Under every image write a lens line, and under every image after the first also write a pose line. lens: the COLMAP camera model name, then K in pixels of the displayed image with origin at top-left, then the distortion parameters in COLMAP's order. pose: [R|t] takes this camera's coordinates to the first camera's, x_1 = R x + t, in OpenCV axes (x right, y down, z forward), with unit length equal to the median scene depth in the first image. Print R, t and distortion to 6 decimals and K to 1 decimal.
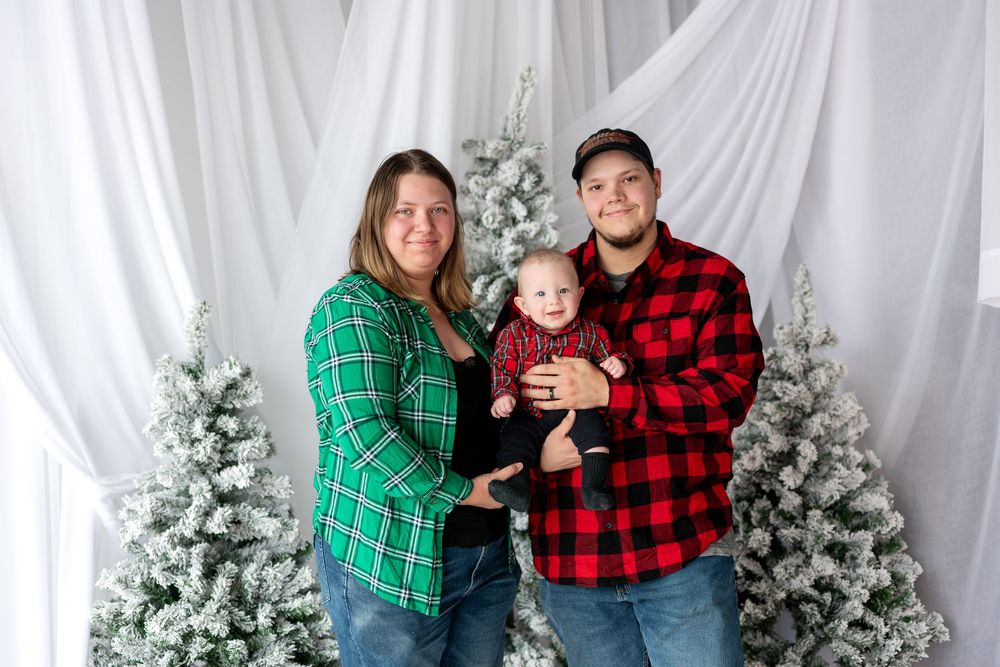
lens RADIAL K [[1396.2, 0, 483.1], [0, 1396.2, 317.1], [0, 0, 1]] dist [-0.000426, 0.000000]
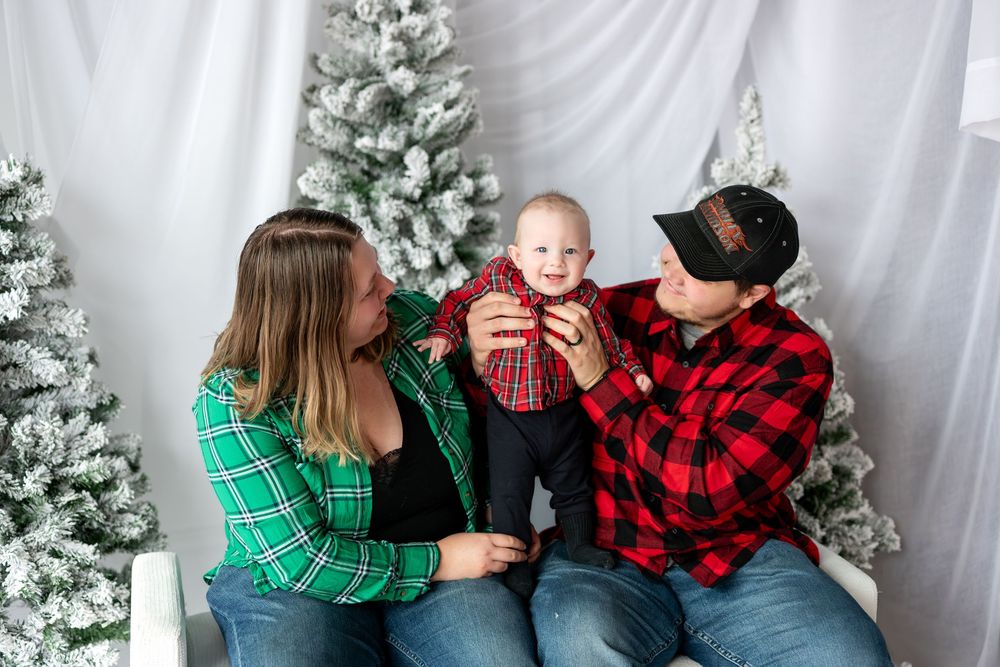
lens RADIAL K [[1396.2, 0, 509.6], [0, 1396.2, 332.5], [0, 0, 1]] dist [-0.000426, 0.000000]
pose [[0.998862, 0.045543, 0.014168, 0.084871], [-0.046541, 0.995651, 0.080703, 0.046607], [-0.010431, -0.081271, 0.996637, 0.185078]]
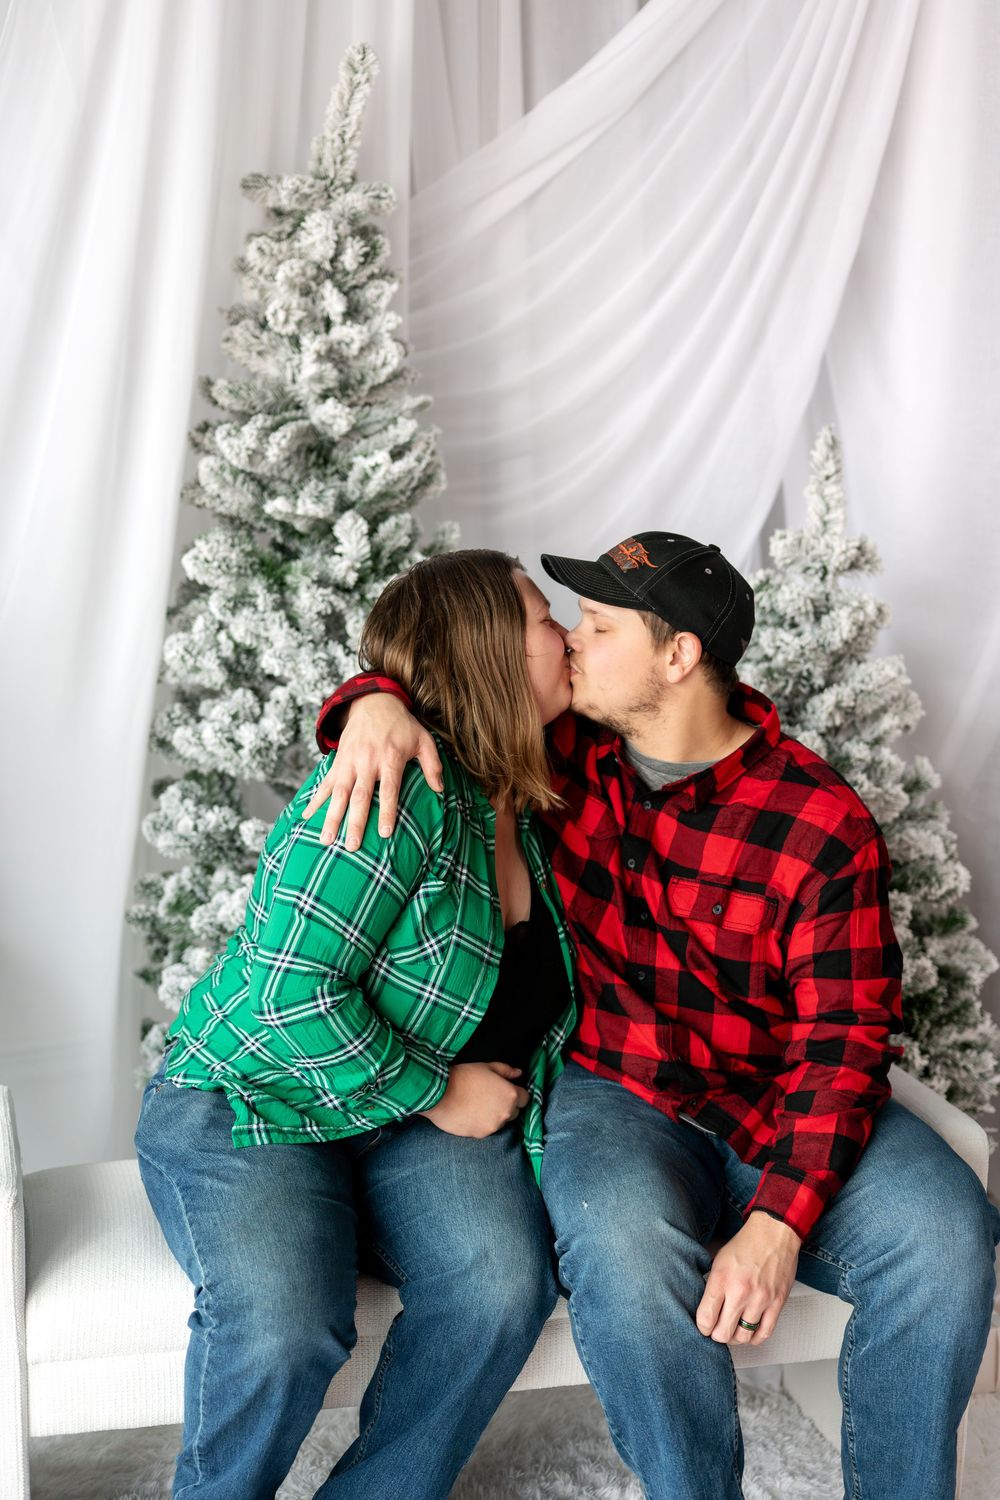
lens RADIAL K [[2094.3, 0, 510.0], [0, 2094.3, 747.7], [0, 0, 1]] dist [-0.000426, 0.000000]
pose [[0.998493, 0.050066, 0.022463, 0.087868], [-0.051687, 0.995566, 0.078593, 0.032637], [-0.018428, -0.079635, 0.996654, 0.139448]]
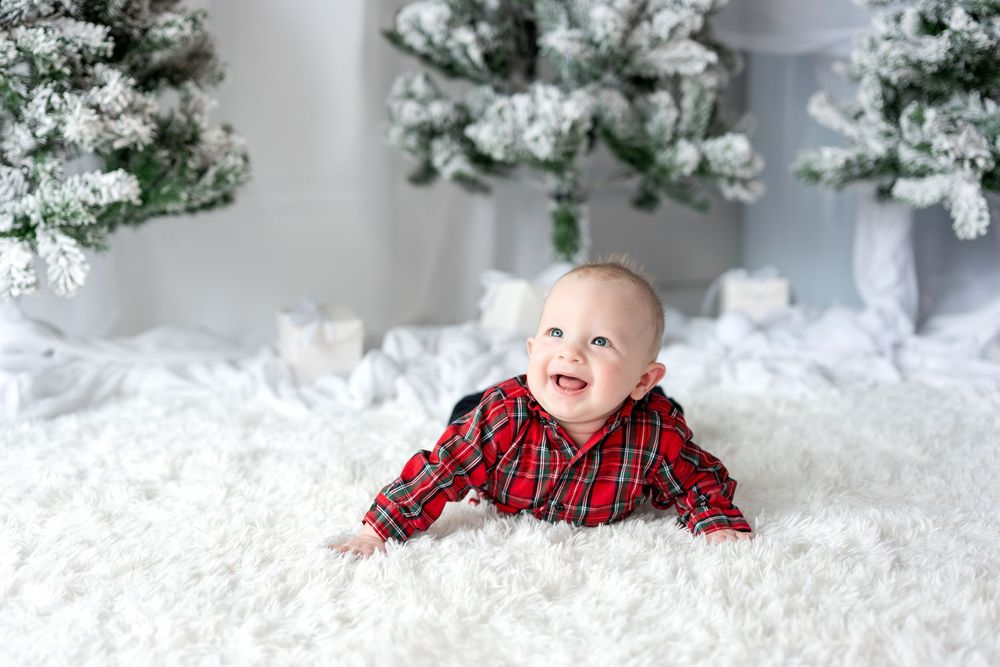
lens RADIAL K [[1396.2, 0, 490.9], [0, 1396.2, 333.6], [0, 0, 1]] dist [-0.000426, 0.000000]
pose [[0.988053, 0.050753, -0.145520, 0.094537], [-0.033279, 0.992204, 0.120095, 0.261451], [0.150481, -0.113817, 0.982039, 0.422589]]
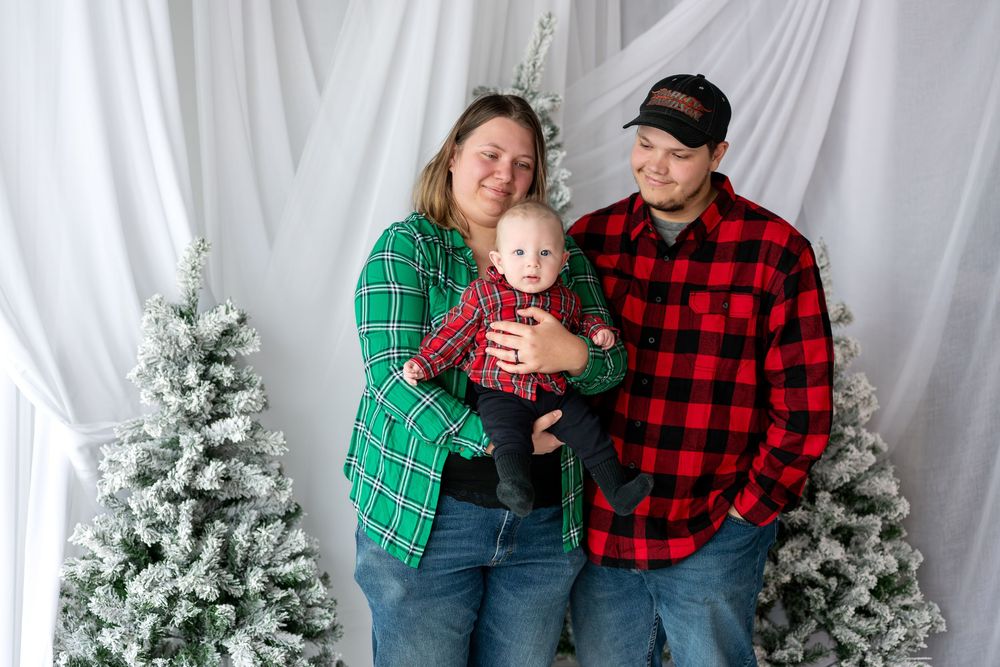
lens RADIAL K [[1396.2, 0, 485.2], [0, 1396.2, 326.1], [0, 0, 1]] dist [-0.000426, 0.000000]
pose [[0.995909, 0.049202, 0.075788, -0.072344], [-0.050613, 0.998577, 0.016813, 0.019003], [-0.074853, -0.020580, 0.996982, 0.057108]]
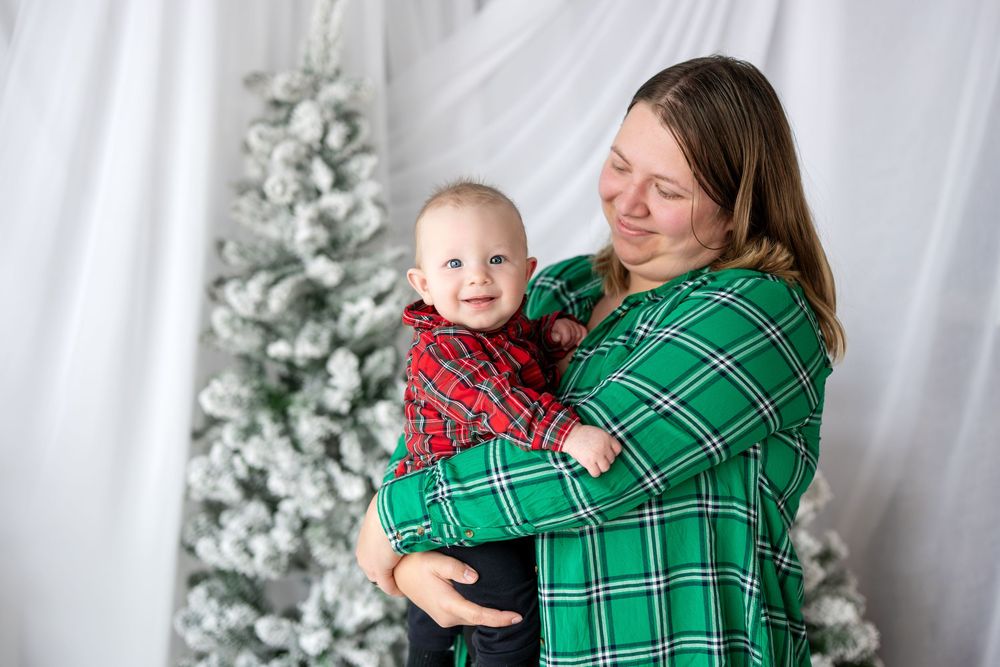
lens RADIAL K [[1396.2, 0, 516.2], [0, 1396.2, 325.0], [0, 0, 1]] dist [-0.000426, 0.000000]
pose [[0.999550, 0.010175, 0.028209, 0.102355], [-0.010527, 0.999868, 0.012361, -0.013875], [-0.028080, -0.012653, 0.999526, 0.321153]]
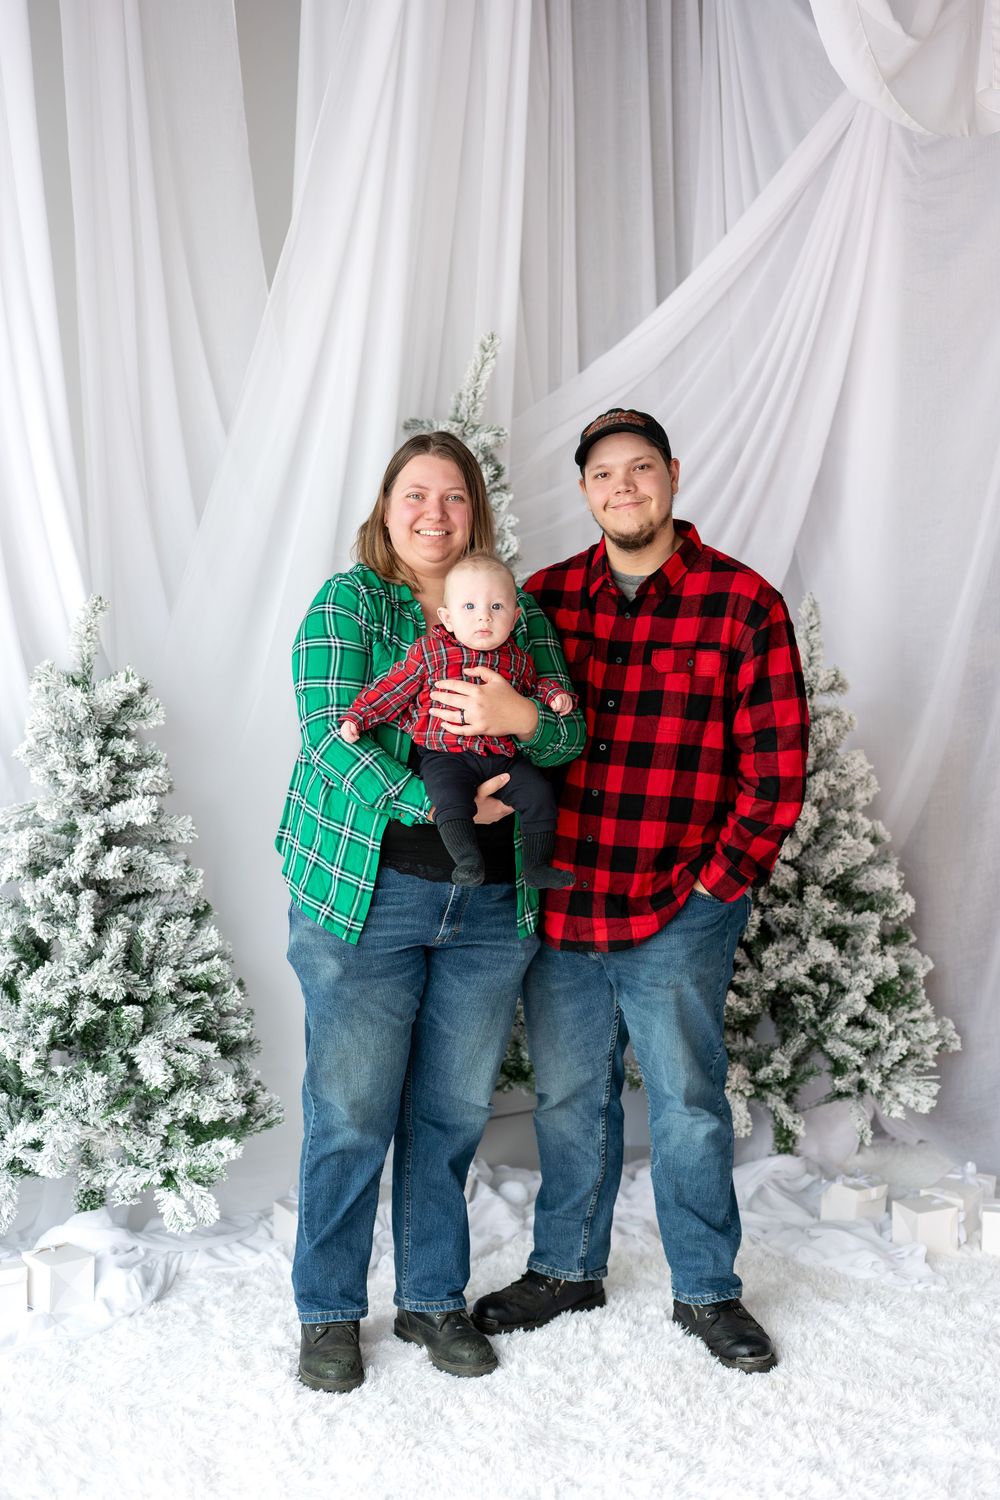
lens RADIAL K [[2094.3, 0, 506.1], [0, 2094.3, 750.5], [0, 0, 1]] dist [-0.000426, 0.000000]
pose [[0.992391, 0.039162, 0.116735, -0.092471], [-0.041234, 0.999031, 0.015388, 0.044573], [-0.116020, -0.020084, 0.993044, -0.217427]]
